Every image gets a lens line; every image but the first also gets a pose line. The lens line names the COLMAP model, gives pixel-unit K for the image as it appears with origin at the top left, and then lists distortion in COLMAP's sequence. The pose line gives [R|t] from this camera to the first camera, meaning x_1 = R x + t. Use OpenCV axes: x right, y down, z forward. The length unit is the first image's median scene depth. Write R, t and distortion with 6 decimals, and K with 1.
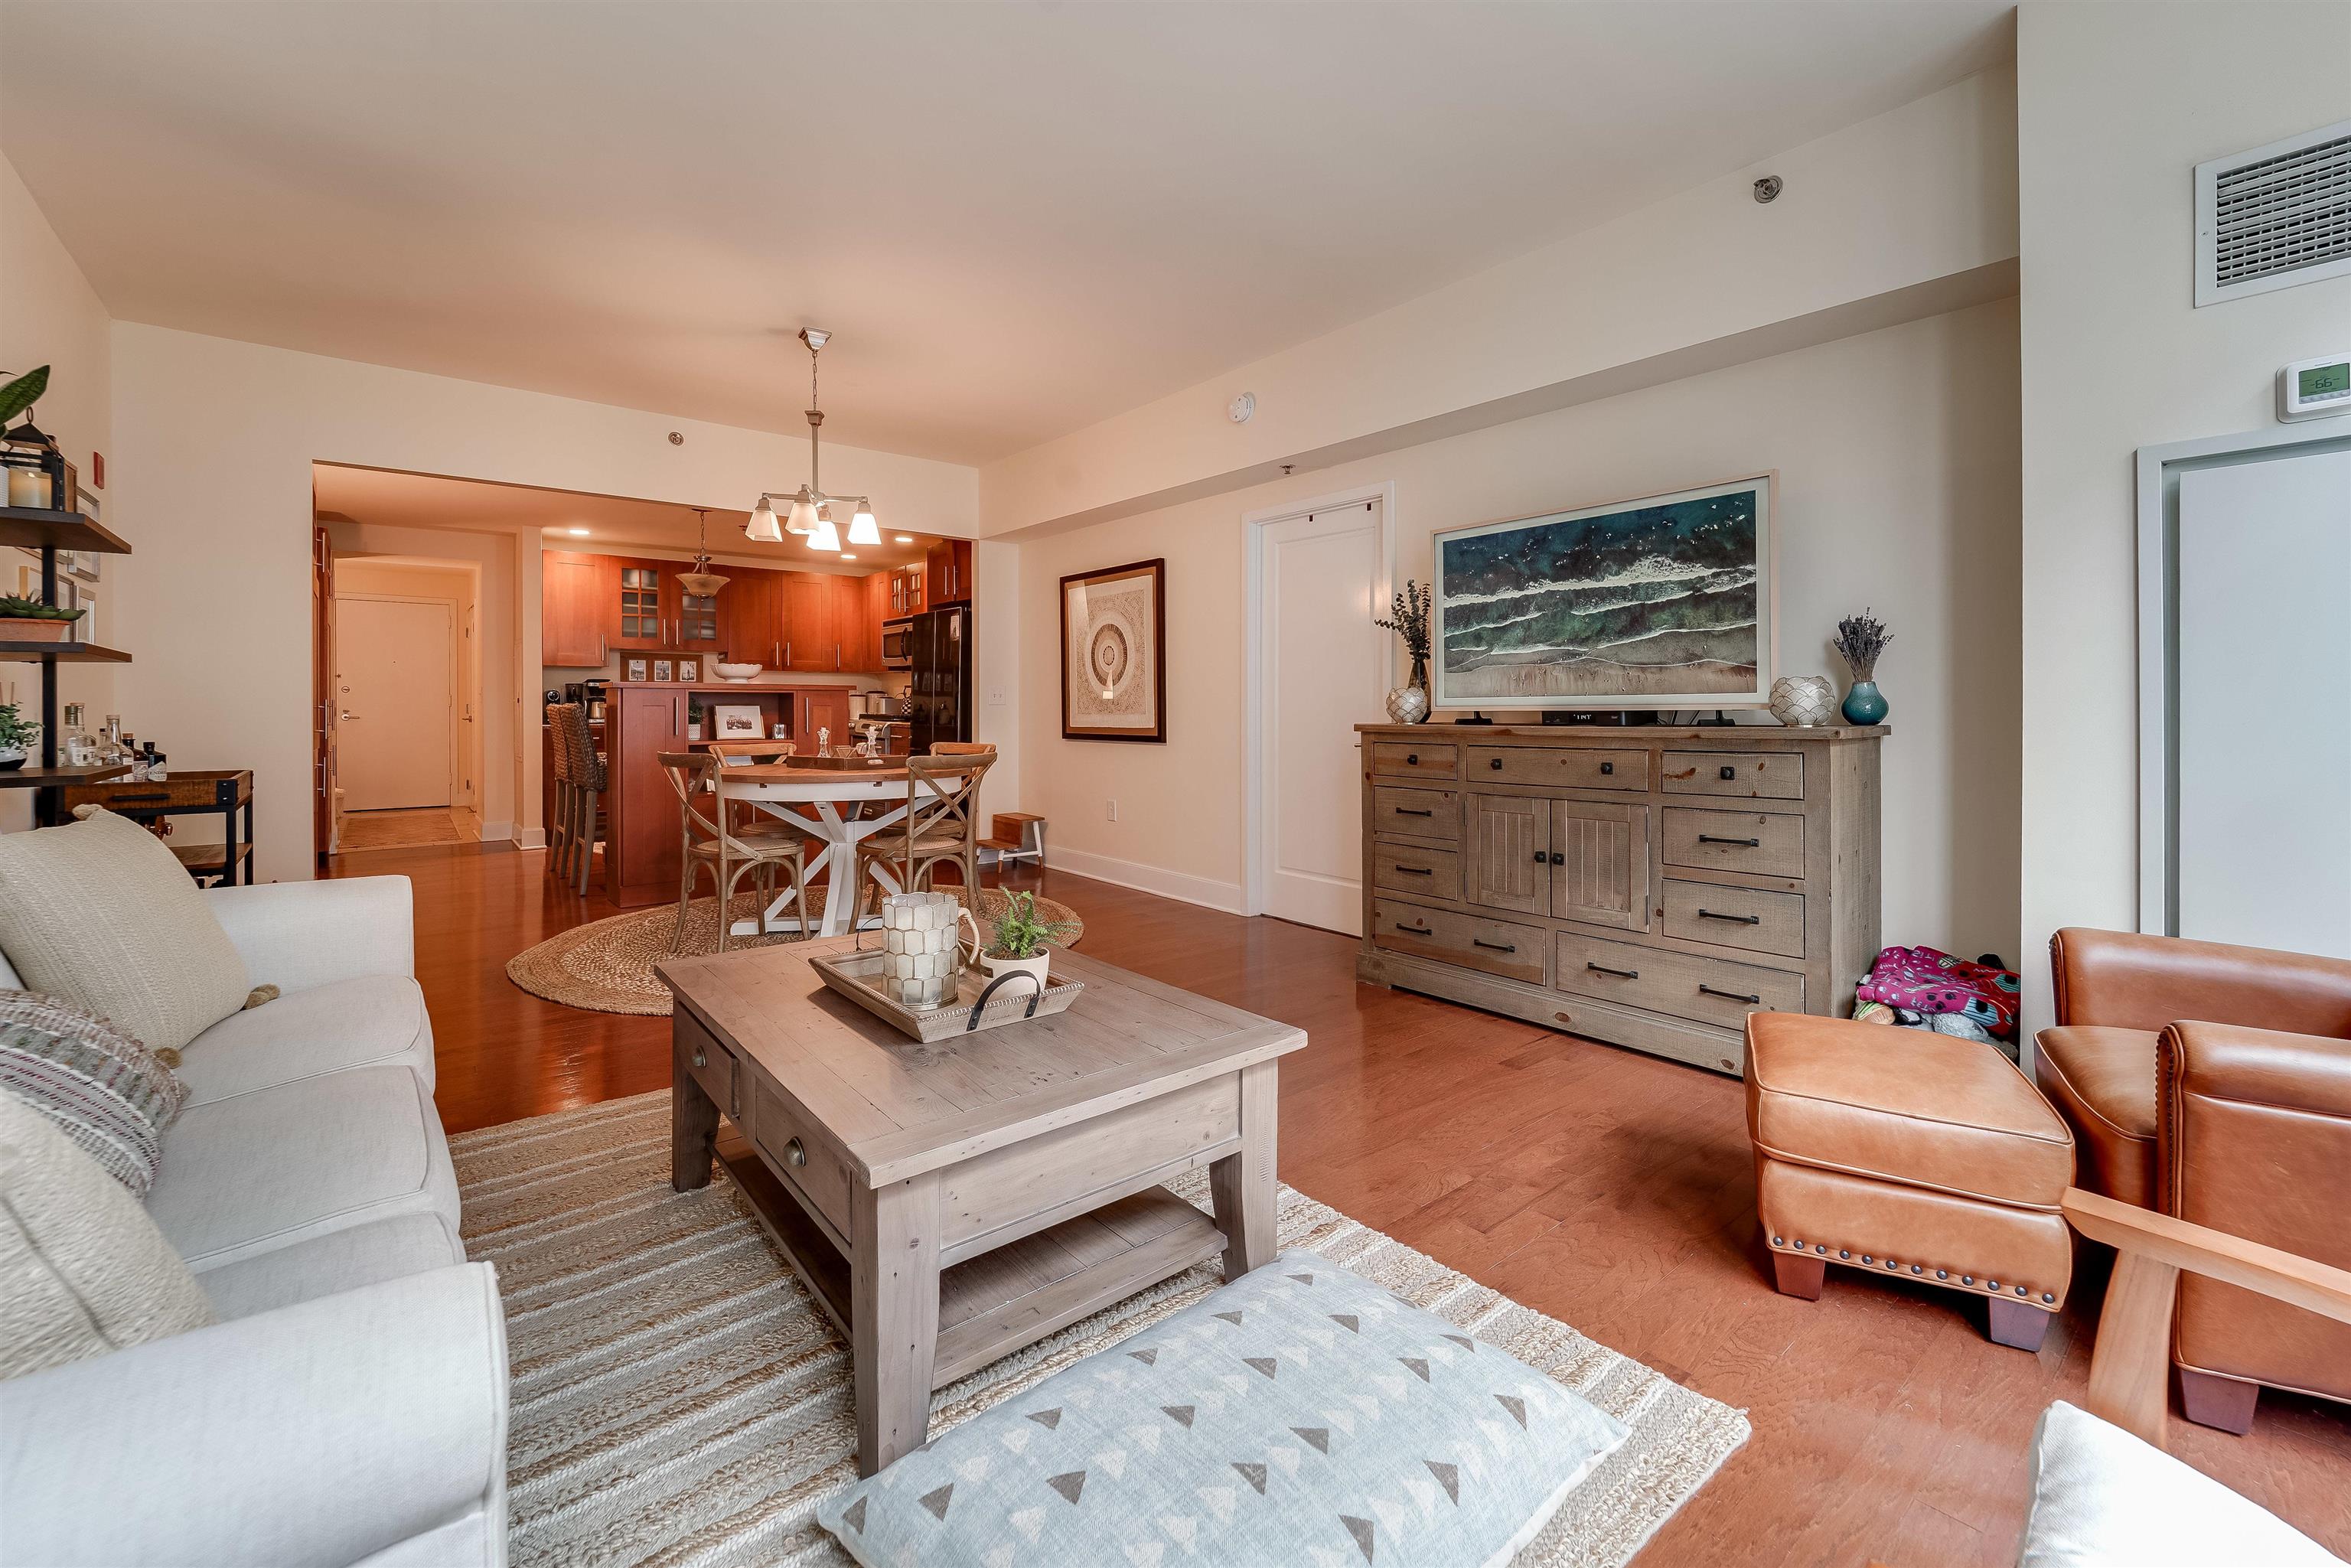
lens RADIAL K [[963.7, 0, 1180.2], [0, 963.7, 706.0], [0, 0, 1]] dist [-0.005273, -0.000897]
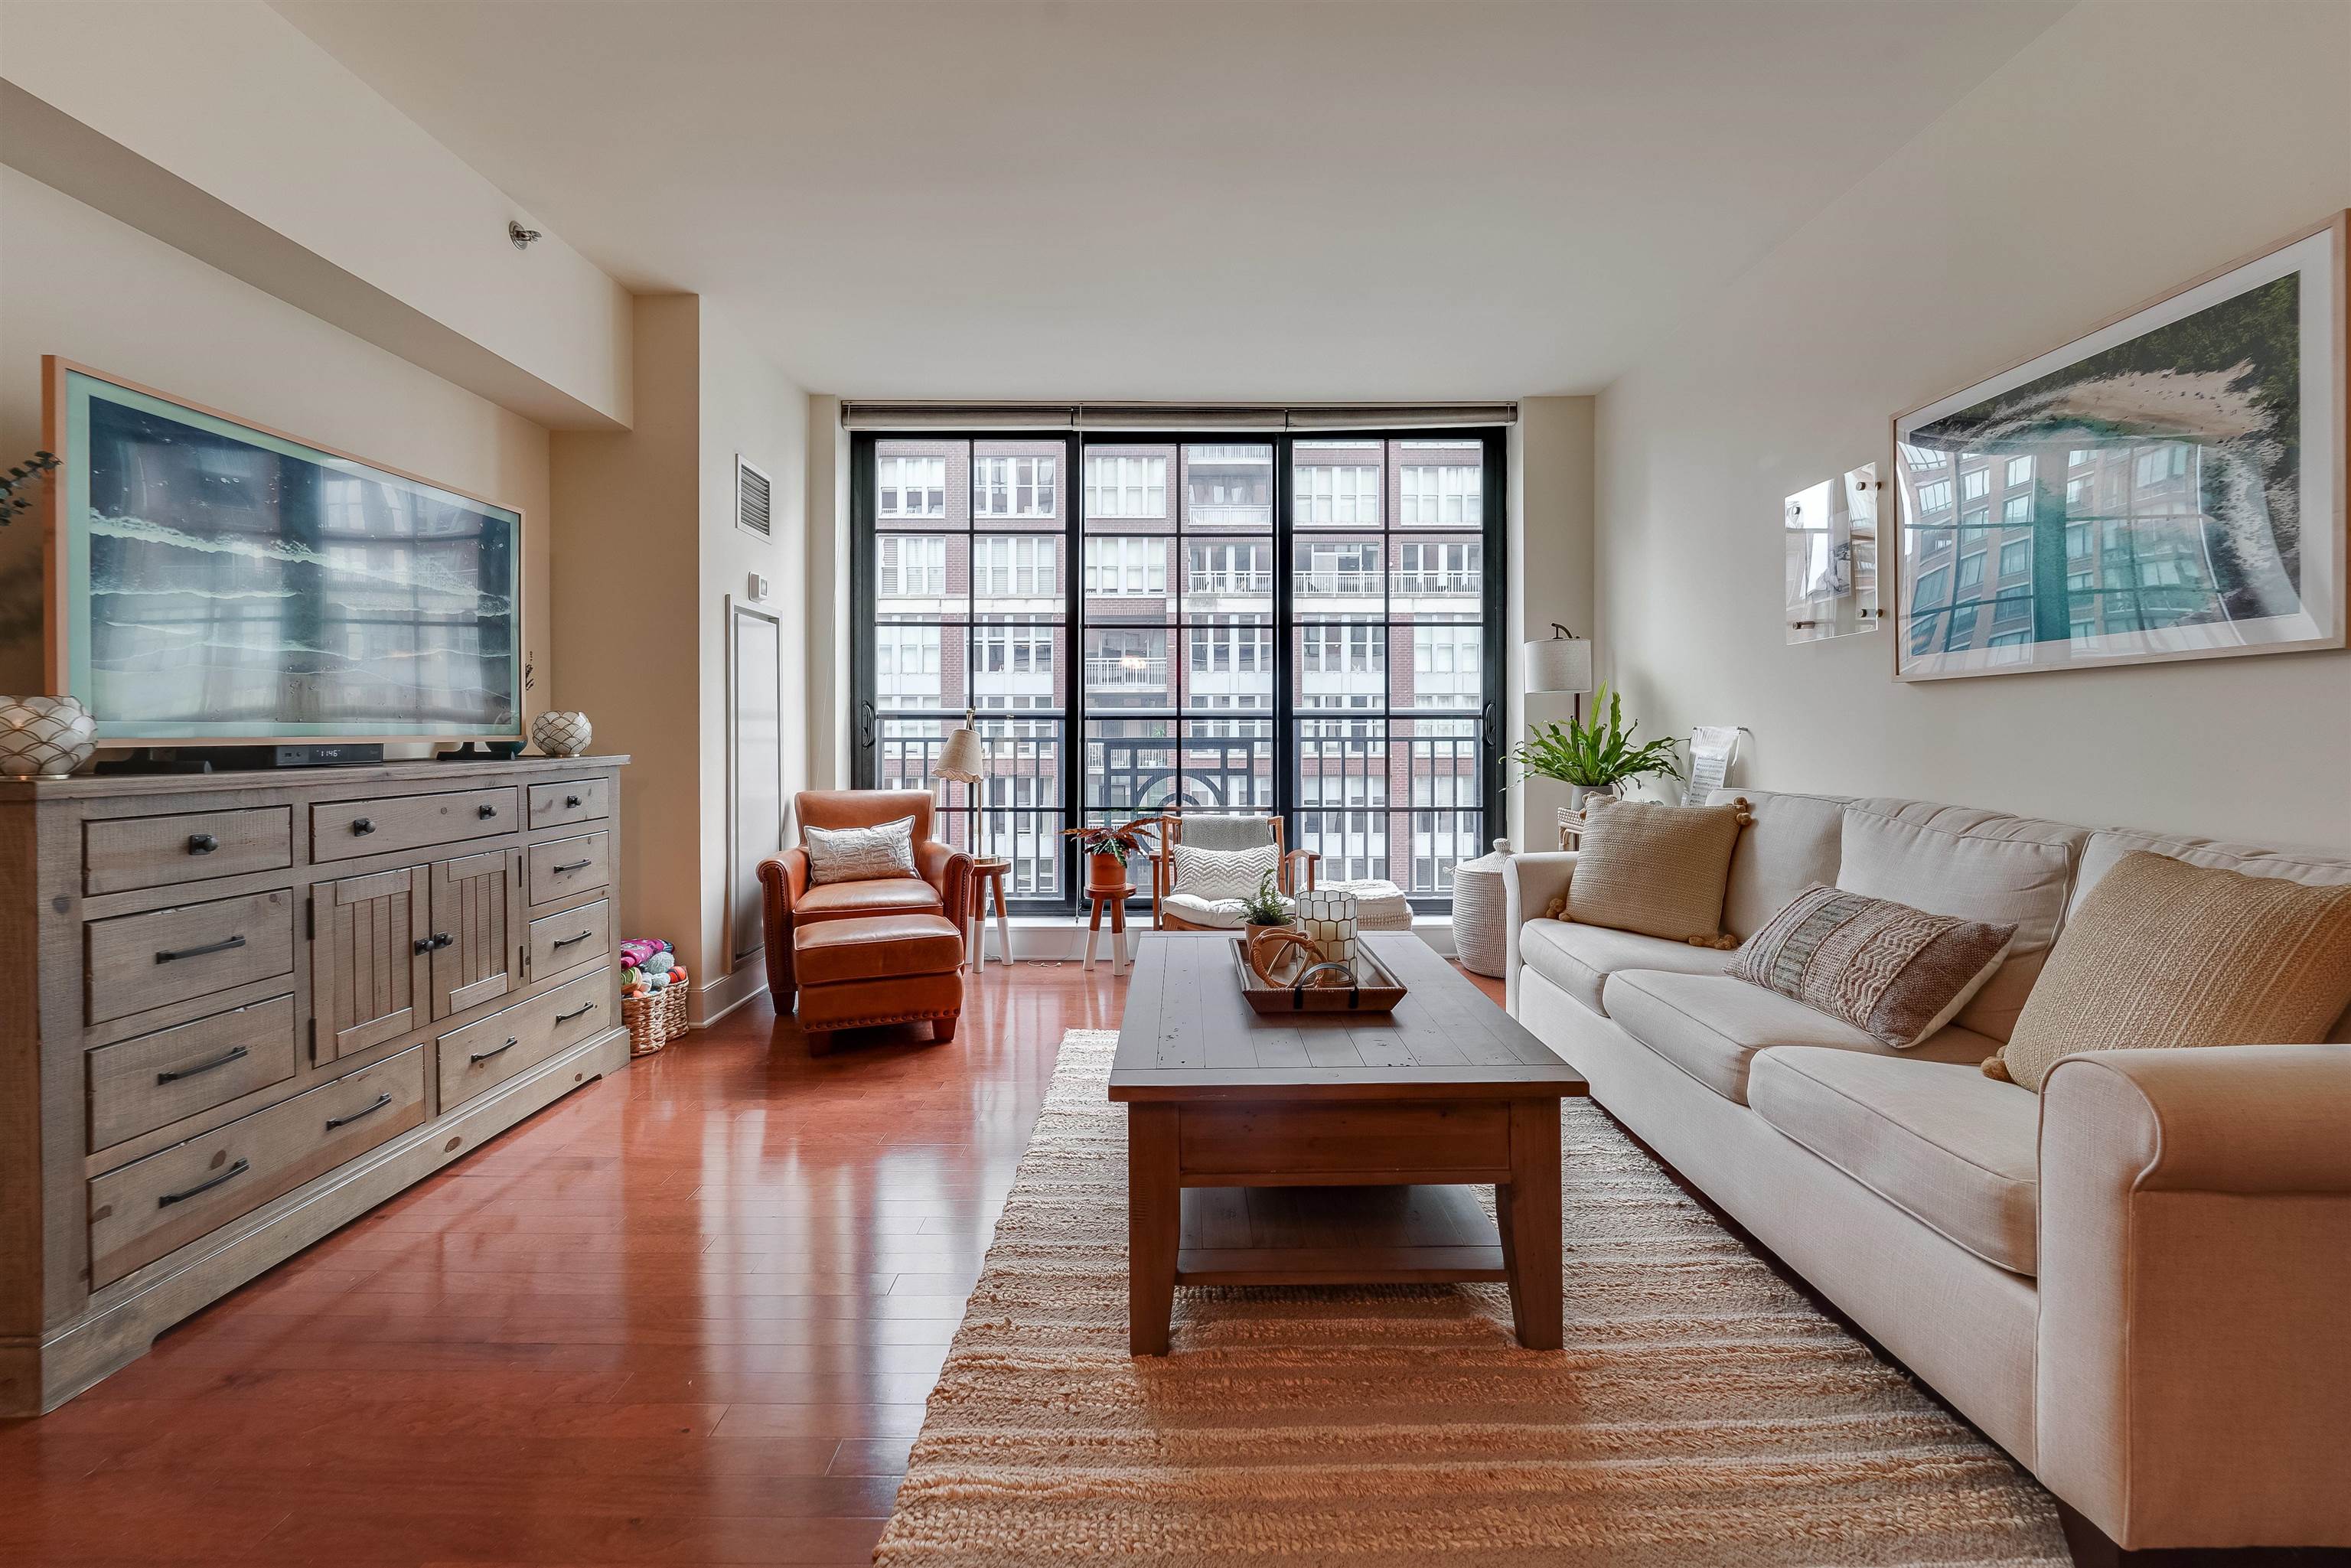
lens RADIAL K [[963.7, 0, 1175.2], [0, 963.7, 735.8], [0, 0, 1]] dist [-0.005273, -0.000897]
pose [[-0.766665, 0.003023, 0.642040, -0.368092], [0.002537, 0.999995, -0.001678, 0.001361], [-0.642042, 0.000342, -0.766669, 0.839345]]
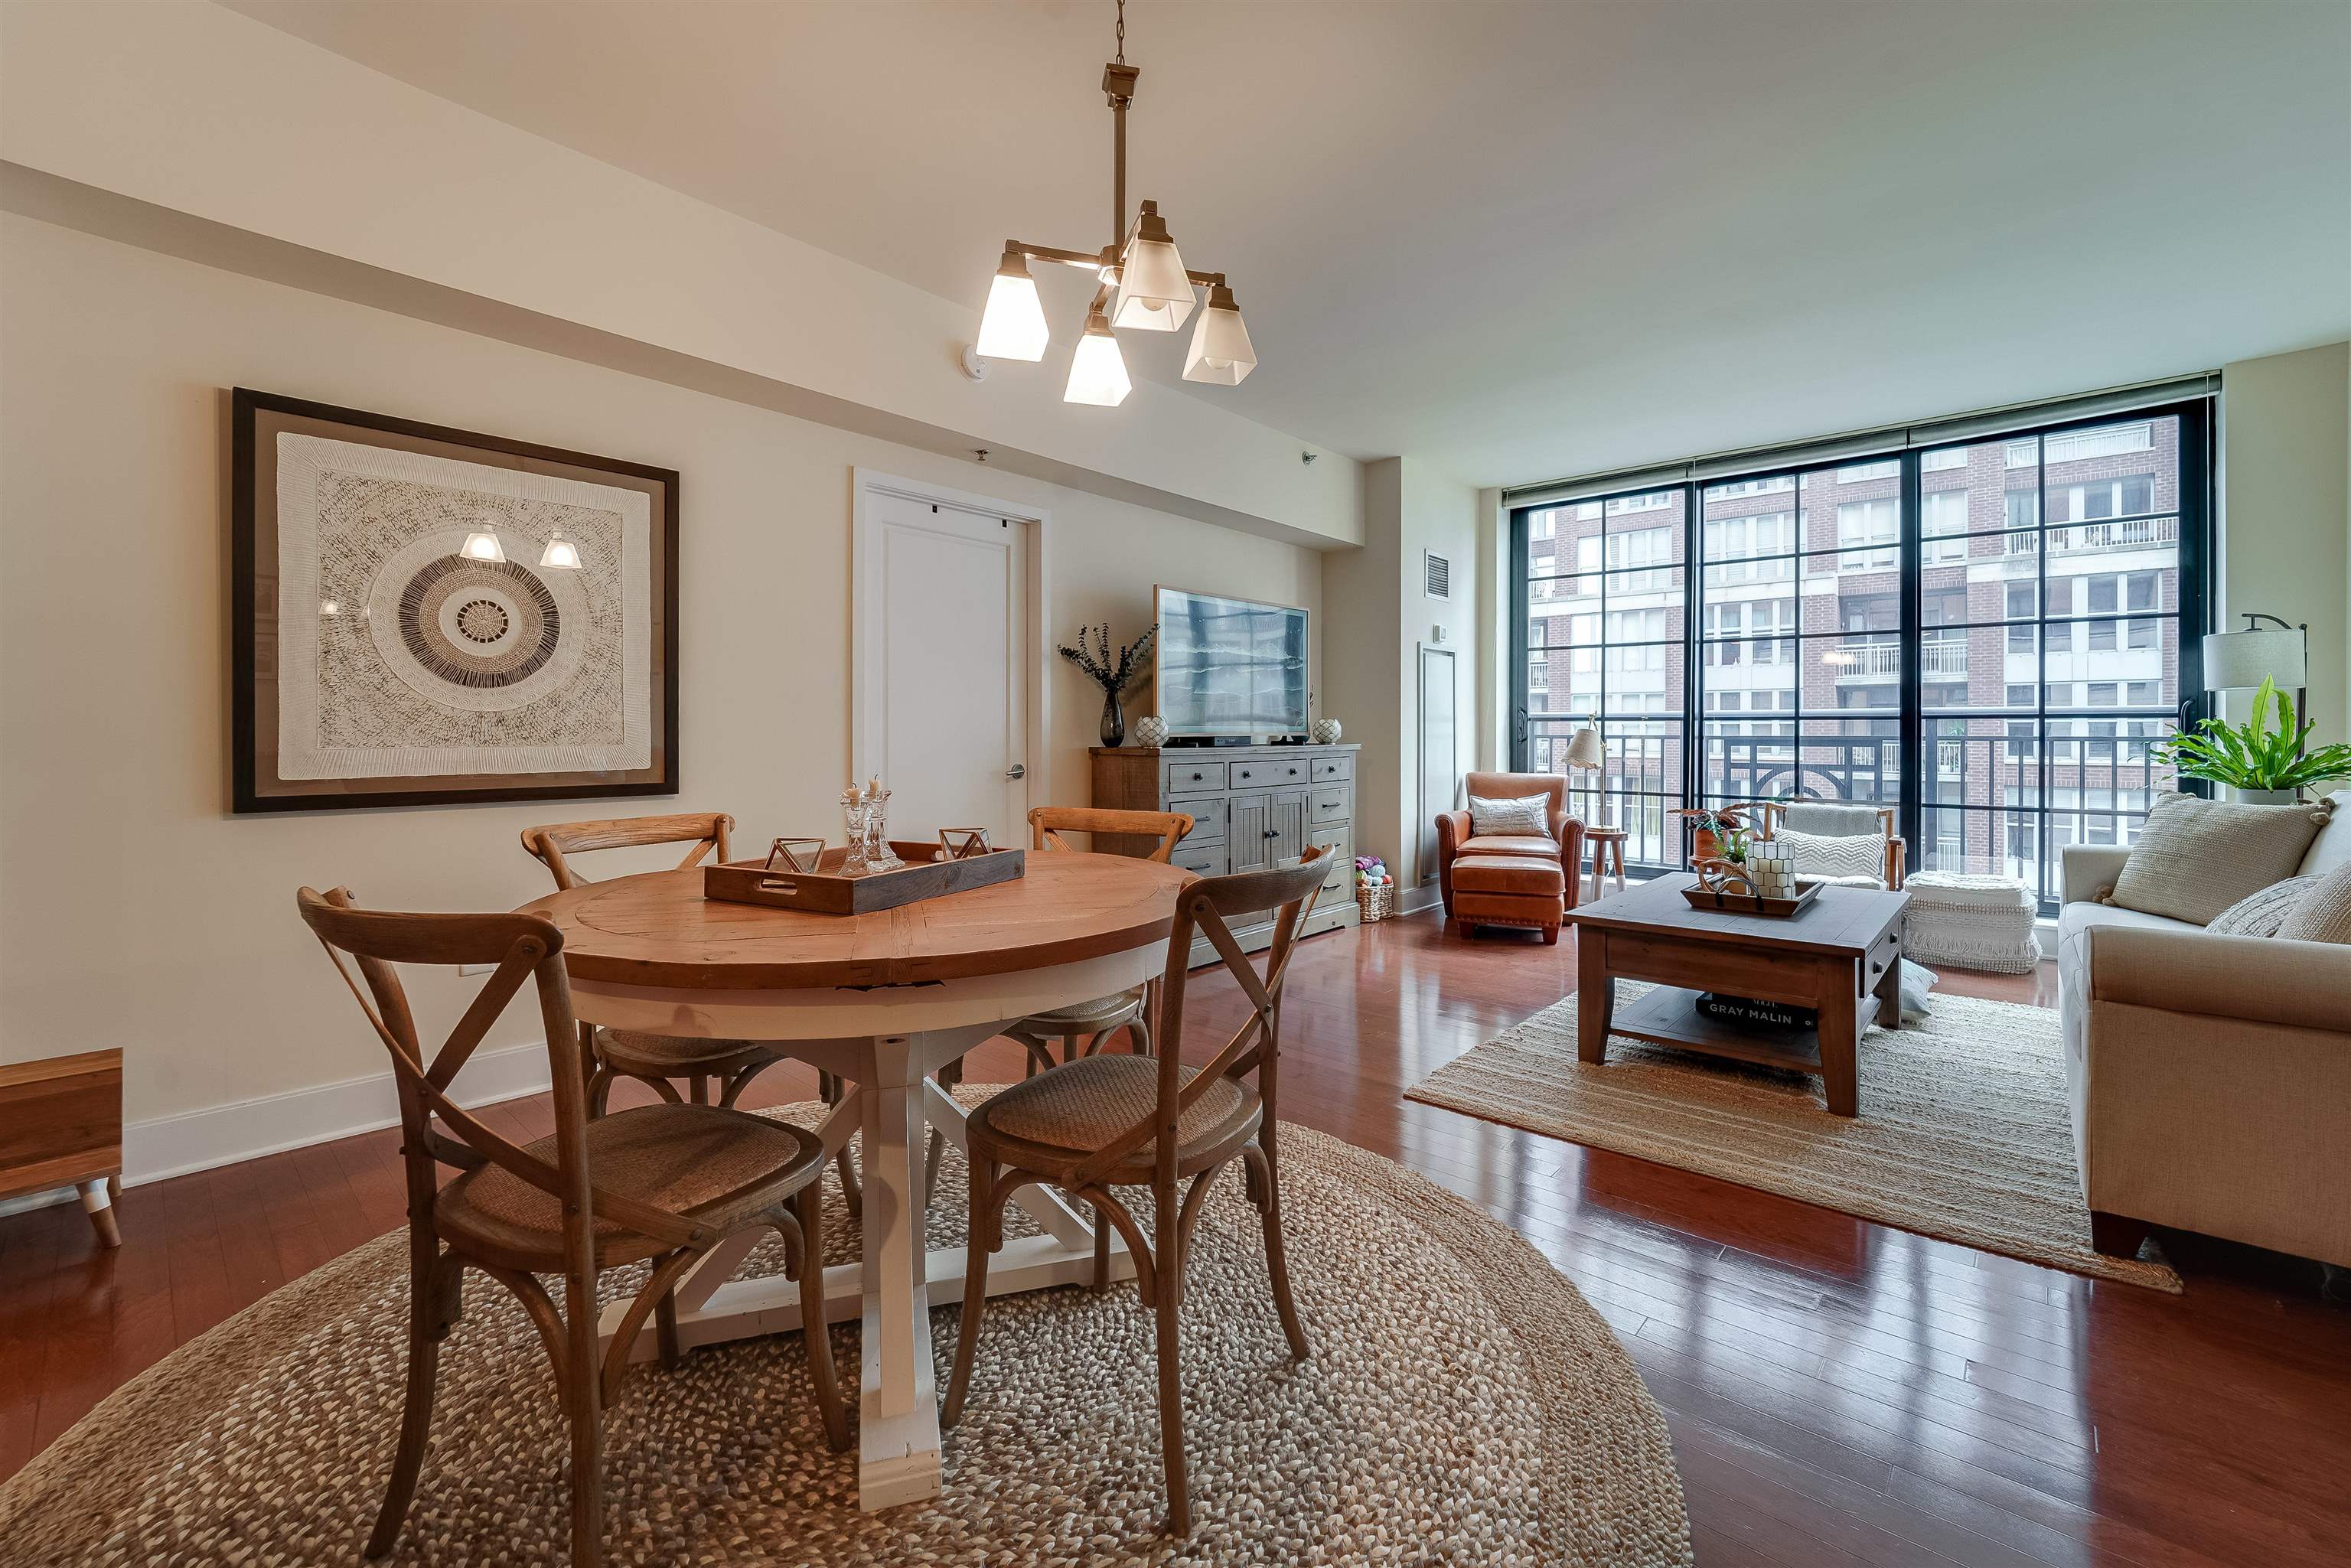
lens RADIAL K [[963.7, 0, 1174.6], [0, 963.7, 737.5], [0, 0, 1]] dist [-0.005273, -0.000897]
pose [[-0.145064, -0.002683, 0.989419, -0.761452], [-0.002039, 0.999995, 0.002413, 0.002658], [-0.989420, -0.001668, -0.145069, 0.958398]]
